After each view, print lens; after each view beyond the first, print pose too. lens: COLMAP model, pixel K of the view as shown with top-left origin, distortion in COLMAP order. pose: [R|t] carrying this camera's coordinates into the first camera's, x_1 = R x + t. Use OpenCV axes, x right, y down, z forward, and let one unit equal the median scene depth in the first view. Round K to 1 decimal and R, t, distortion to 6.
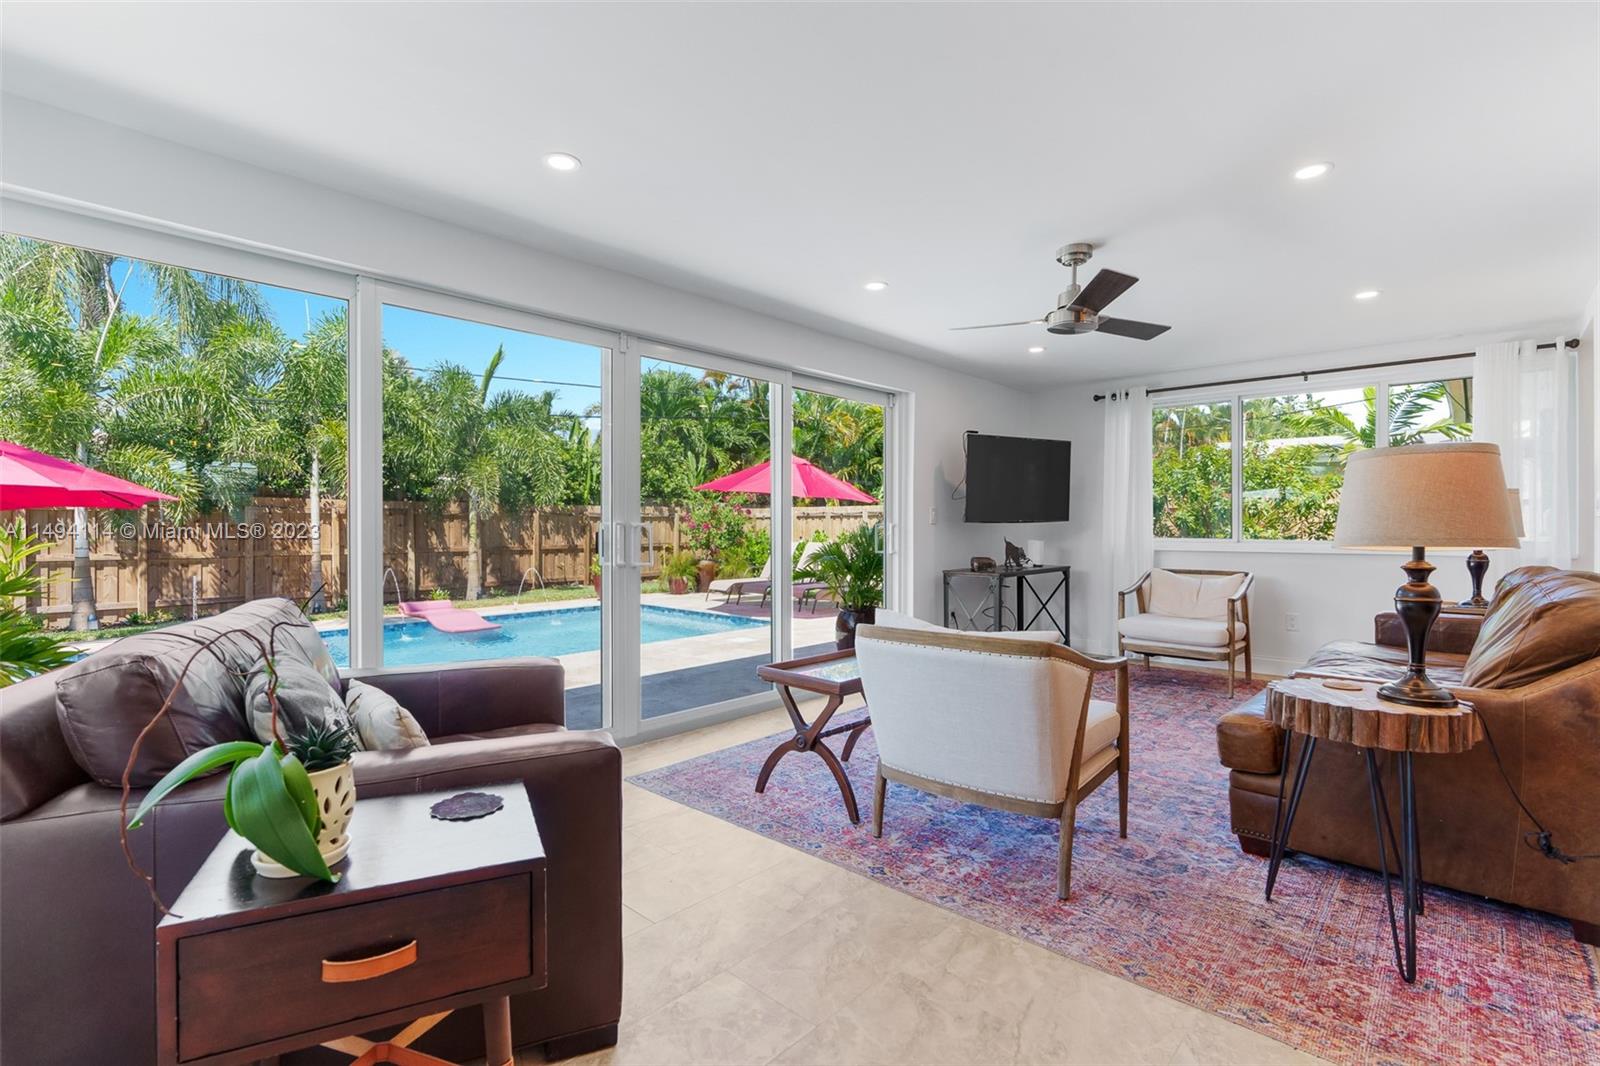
lens RADIAL K [[733.4, 0, 798.8], [0, 733.4, 524.9], [0, 0, 1]] dist [-0.002123, -0.000161]
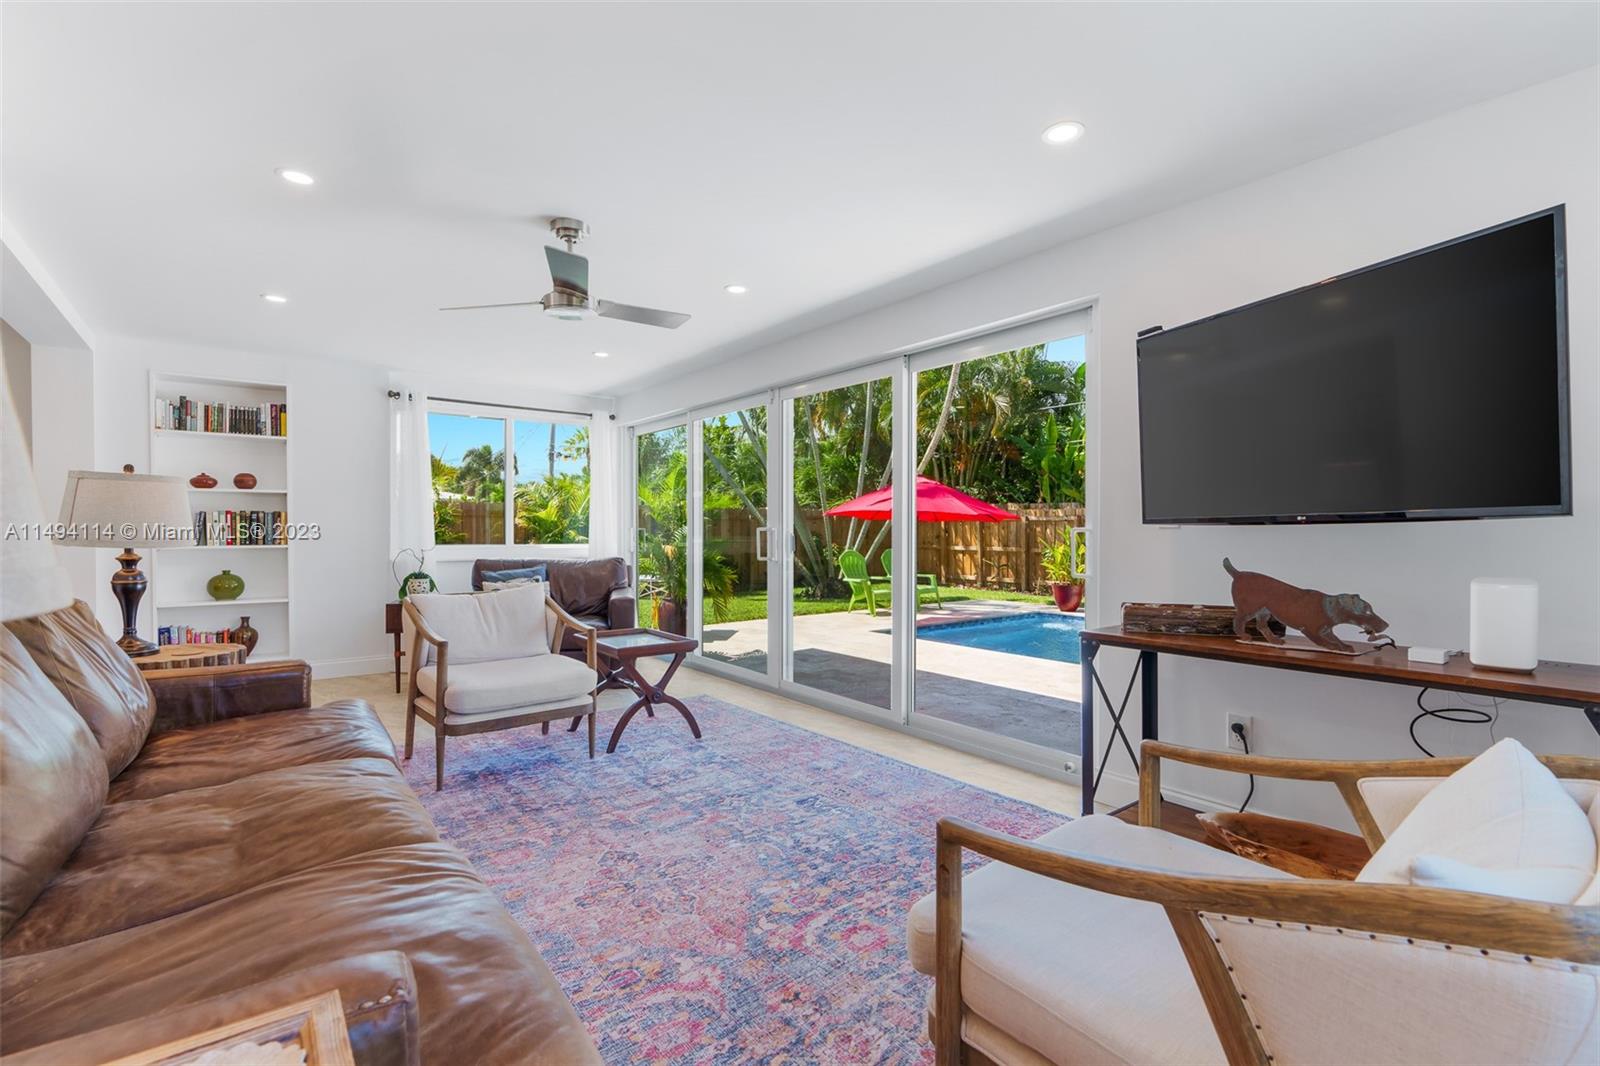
lens RADIAL K [[733.4, 0, 797.7], [0, 733.4, 535.3], [0, 0, 1]] dist [-0.002123, -0.000161]
pose [[-0.170596, 0.007274, -0.985314, 1.052567], [-0.000339, 0.999972, 0.007441, 0.001395], [0.985341, 0.001604, -0.170589, 1.234337]]
